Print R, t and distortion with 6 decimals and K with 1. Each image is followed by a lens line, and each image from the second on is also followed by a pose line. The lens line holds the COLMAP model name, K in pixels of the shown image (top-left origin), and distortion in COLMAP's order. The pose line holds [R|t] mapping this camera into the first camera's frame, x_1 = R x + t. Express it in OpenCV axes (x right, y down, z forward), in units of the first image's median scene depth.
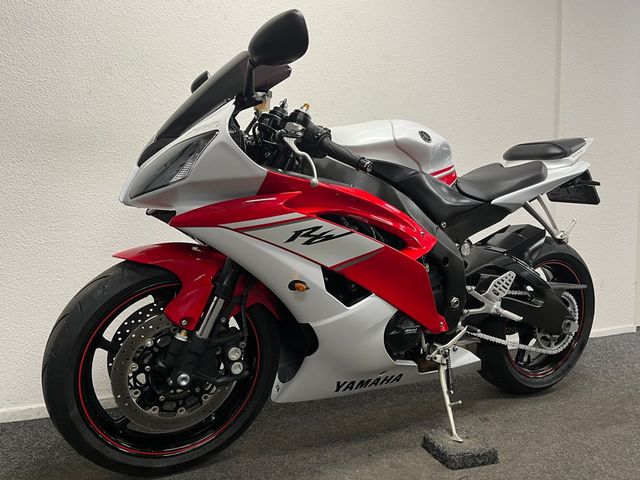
lens RADIAL K [[489.6, 0, 320.0], [0, 489.6, 240.0], [0, 0, 1]] dist [0.080278, -0.115015]
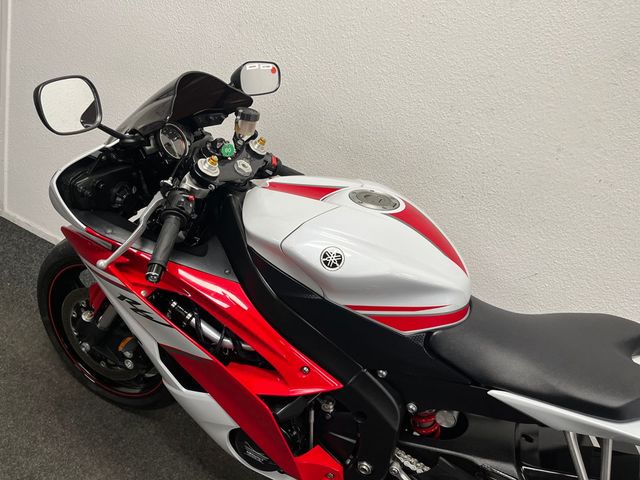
lens RADIAL K [[489.6, 0, 320.0], [0, 489.6, 240.0], [0, 0, 1]] dist [0.080278, -0.115015]
pose [[0.613595, 0.461850, -0.640465, 0.645785], [-0.289478, 0.886204, 0.361724, -0.489524], [0.734645, -0.036552, 0.677467, 0.571699]]
